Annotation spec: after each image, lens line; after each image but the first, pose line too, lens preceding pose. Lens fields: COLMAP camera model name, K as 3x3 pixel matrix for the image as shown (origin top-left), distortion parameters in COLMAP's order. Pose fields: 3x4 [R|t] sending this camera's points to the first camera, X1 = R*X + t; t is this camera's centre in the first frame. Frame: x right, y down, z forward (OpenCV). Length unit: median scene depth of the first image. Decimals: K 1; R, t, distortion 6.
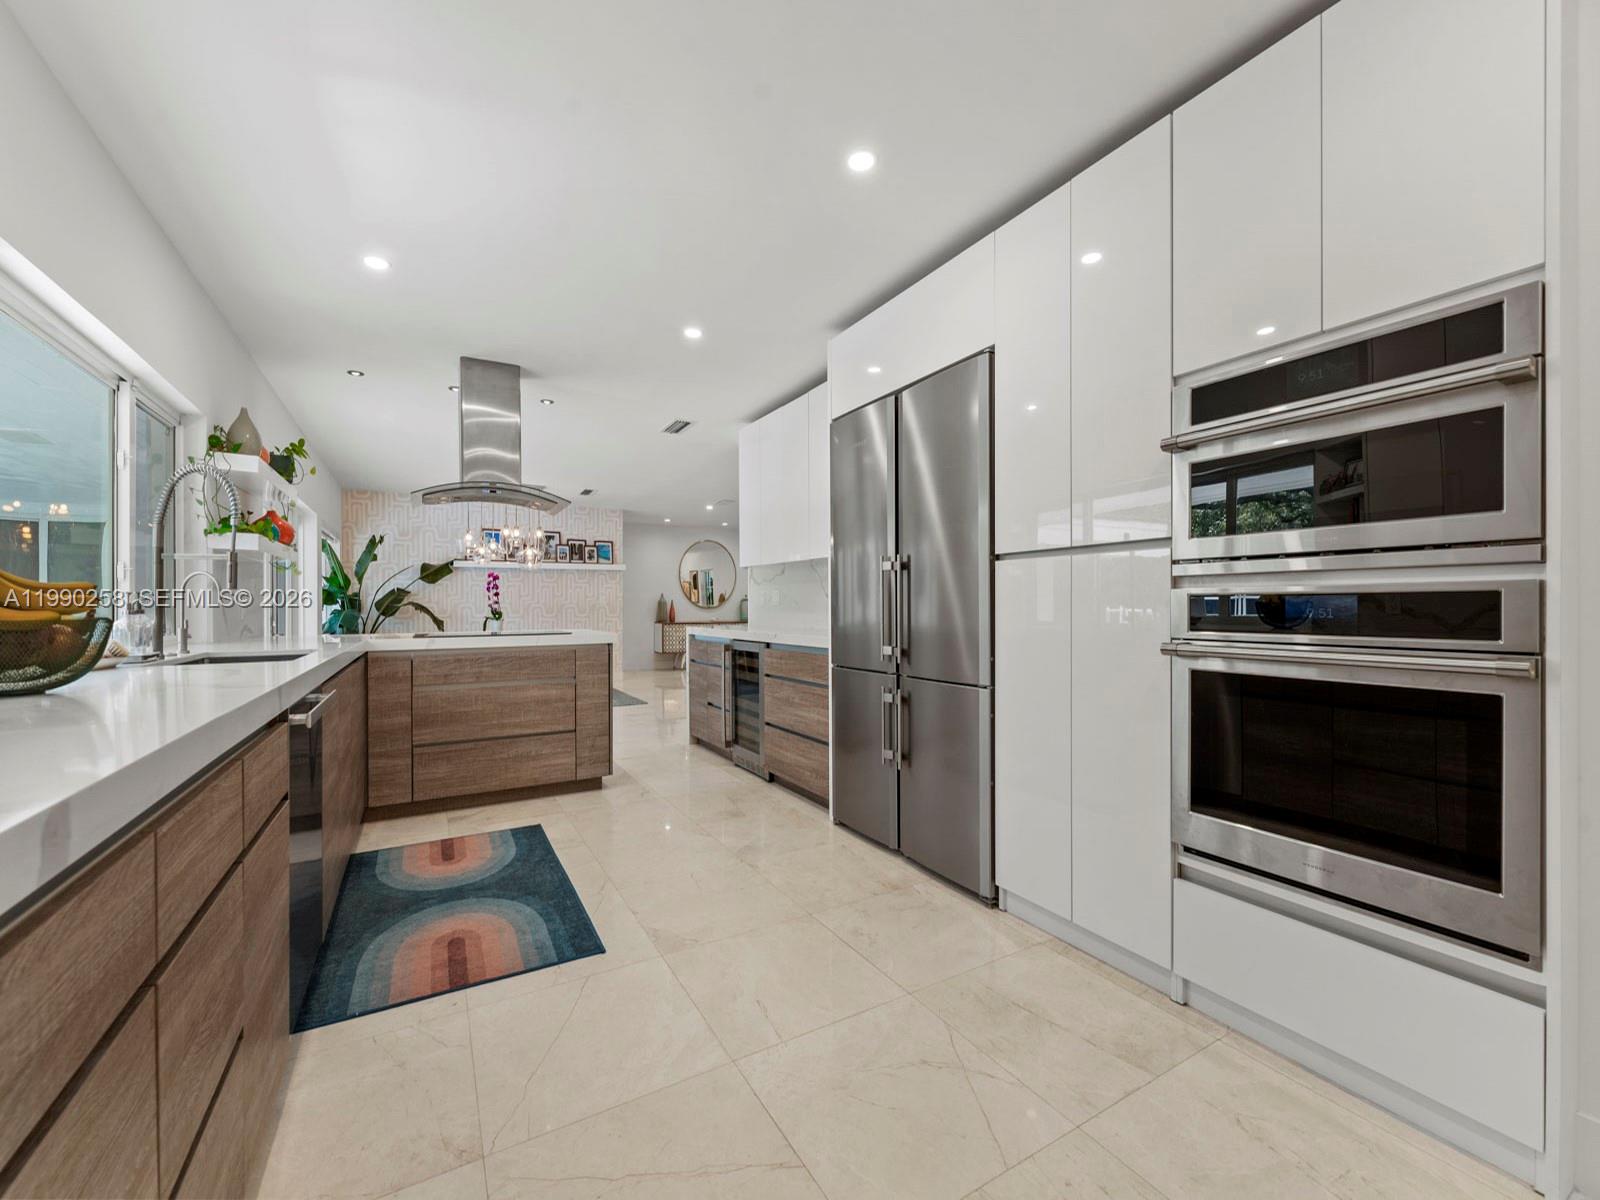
lens RADIAL K [[650.8, 0, 797.4], [0, 650.8, 608.0], [0, 0, 1]] dist [0.001735, -0.001305]
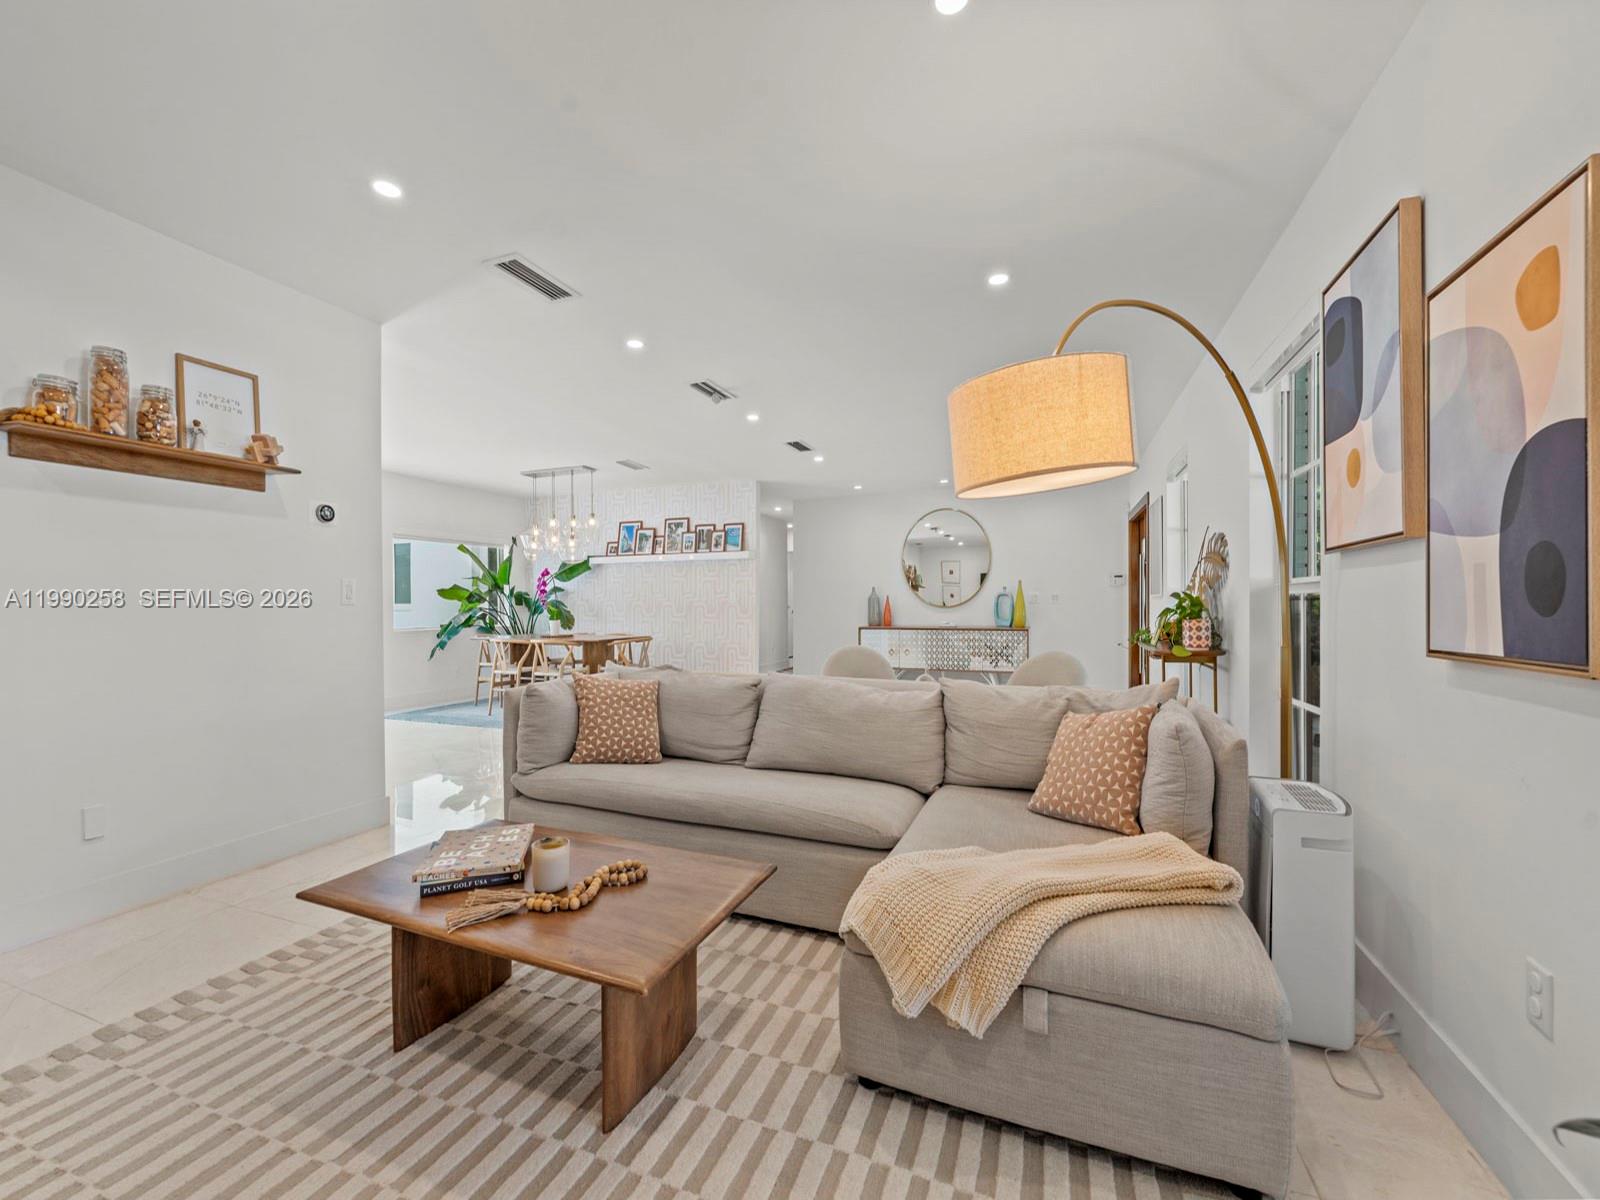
lens RADIAL K [[650.8, 0, 797.0], [0, 650.8, 603.0], [0, 0, 1]] dist [0.001735, -0.001305]
pose [[0.629205, -0.000703, -0.777239, 1.010832], [-0.000271, 0.999999, -0.001124, -0.009002], [0.777240, 0.000918, 0.629204, 1.474527]]
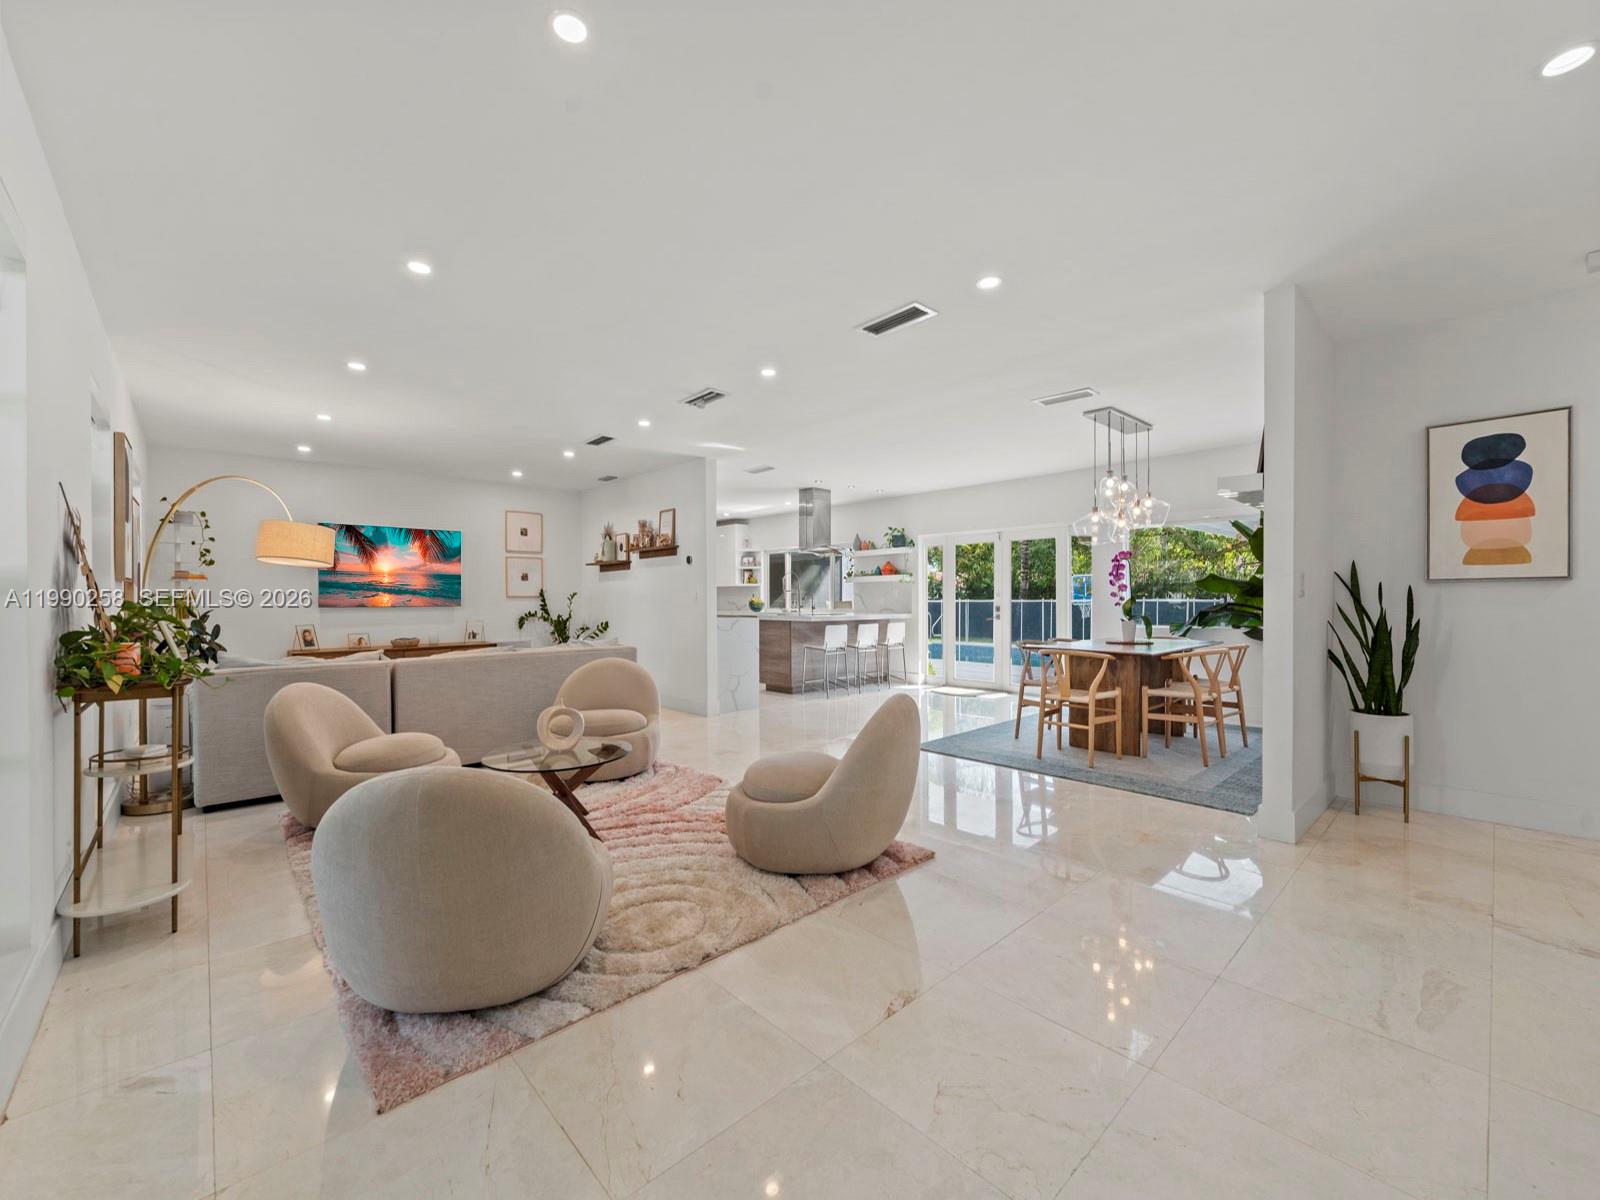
lens RADIAL K [[650.8, 0, 800.5], [0, 650.8, 598.3], [0, 0, 1]] dist [0.001735, -0.001305]
pose [[-0.973715, 0.007780, -0.227637, 0.068241], [0.007915, 0.999969, 0.000320, -0.016338], [0.227632, -0.001491, -0.973746, 3.413184]]
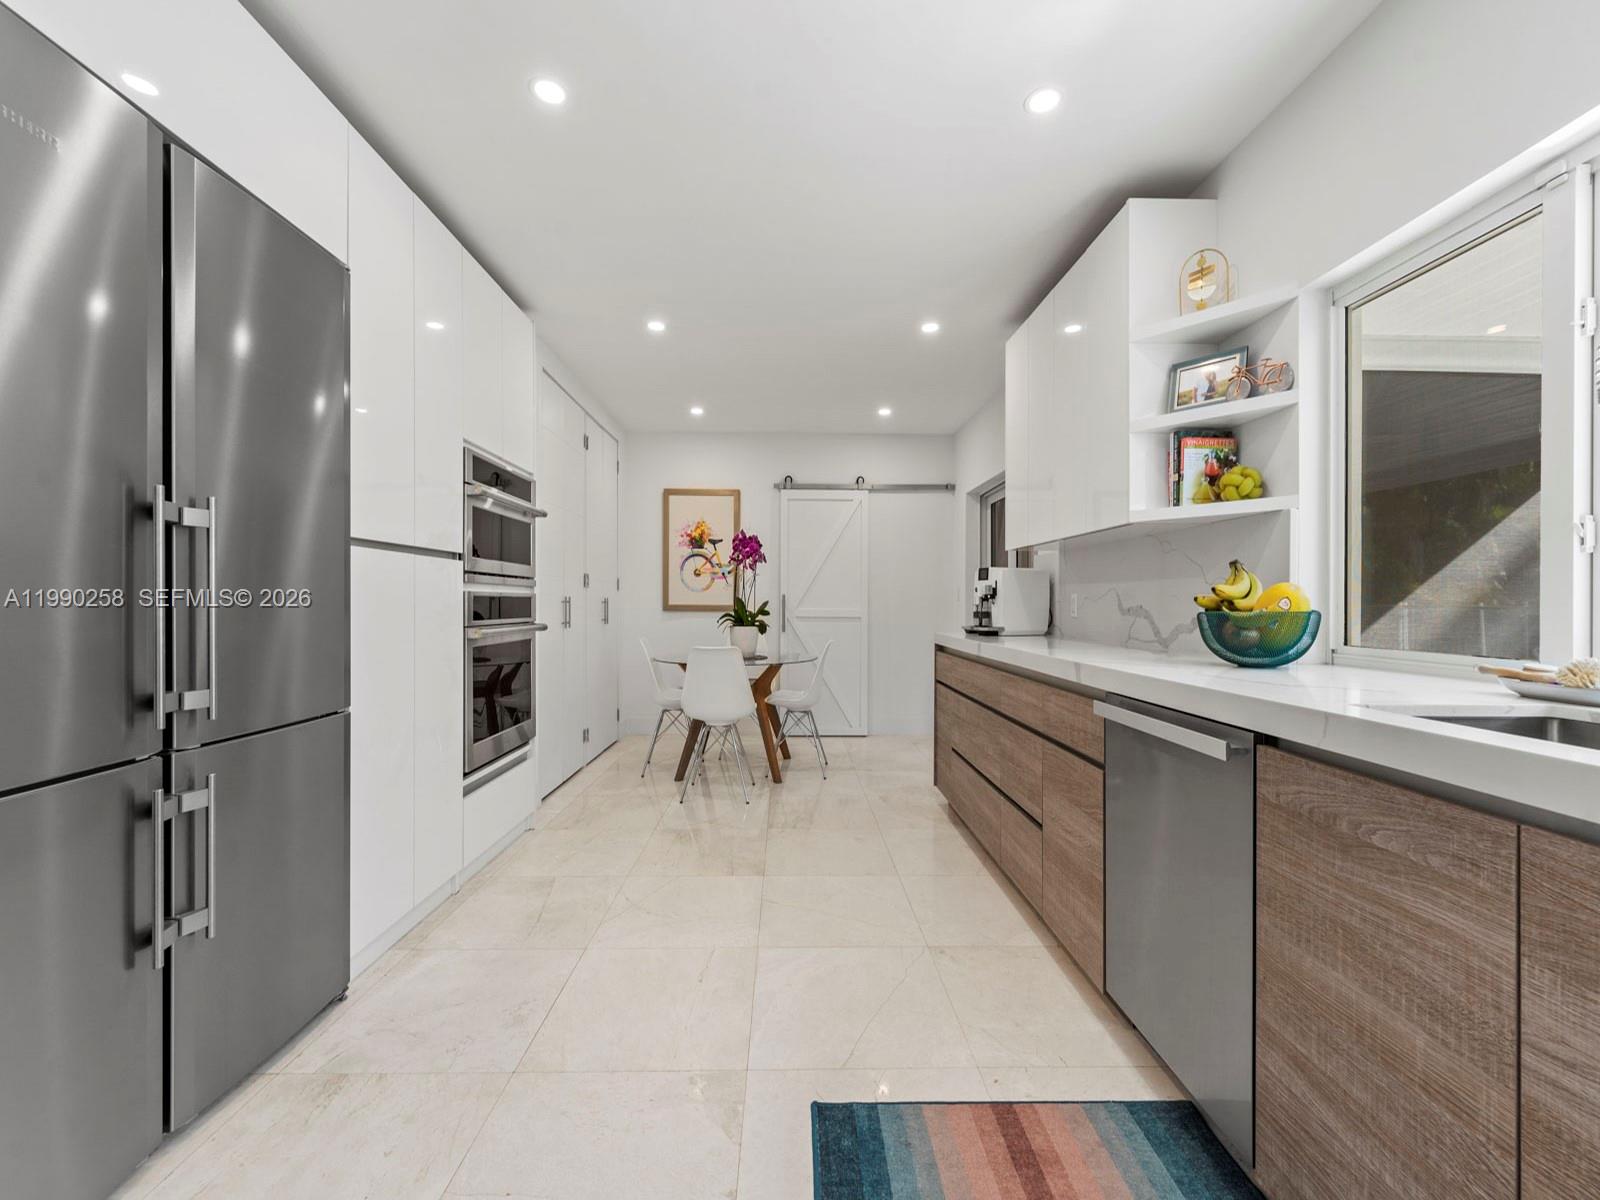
lens RADIAL K [[650.8, 0, 797.3], [0, 650.8, 602.1], [0, 0, 1]] dist [0.001735, -0.001305]
pose [[-0.875824, 0.001449, 0.482628, -0.364902], [0.001199, 0.999999, -0.000826, -0.002249], [-0.482629, -0.000145, -0.875825, 0.955522]]
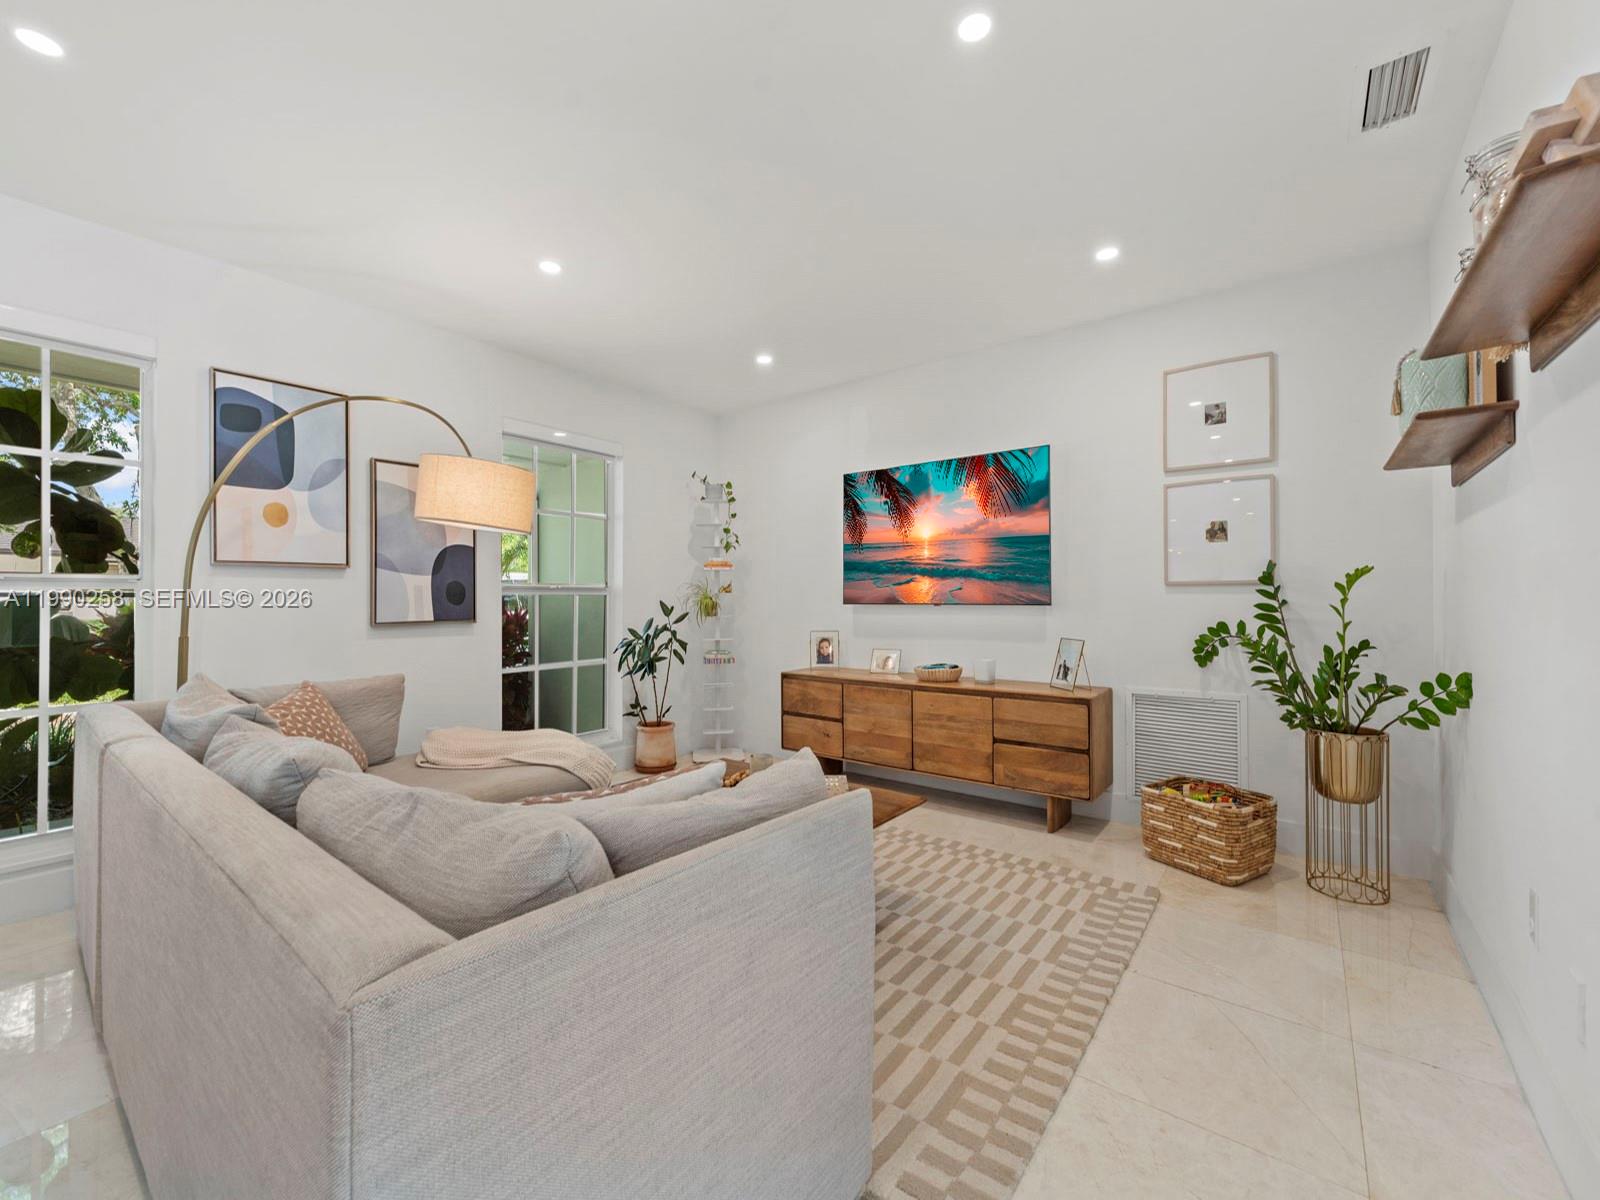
lens RADIAL K [[650.8, 0, 802.3], [0, 650.8, 595.3], [0, 0, 1]] dist [0.001735, -0.001305]
pose [[-0.385552, 0.009409, 0.922638, -0.096767], [0.004352, 0.999955, -0.008379, -0.007765], [-0.922676, 0.000785, -0.385575, 1.851626]]
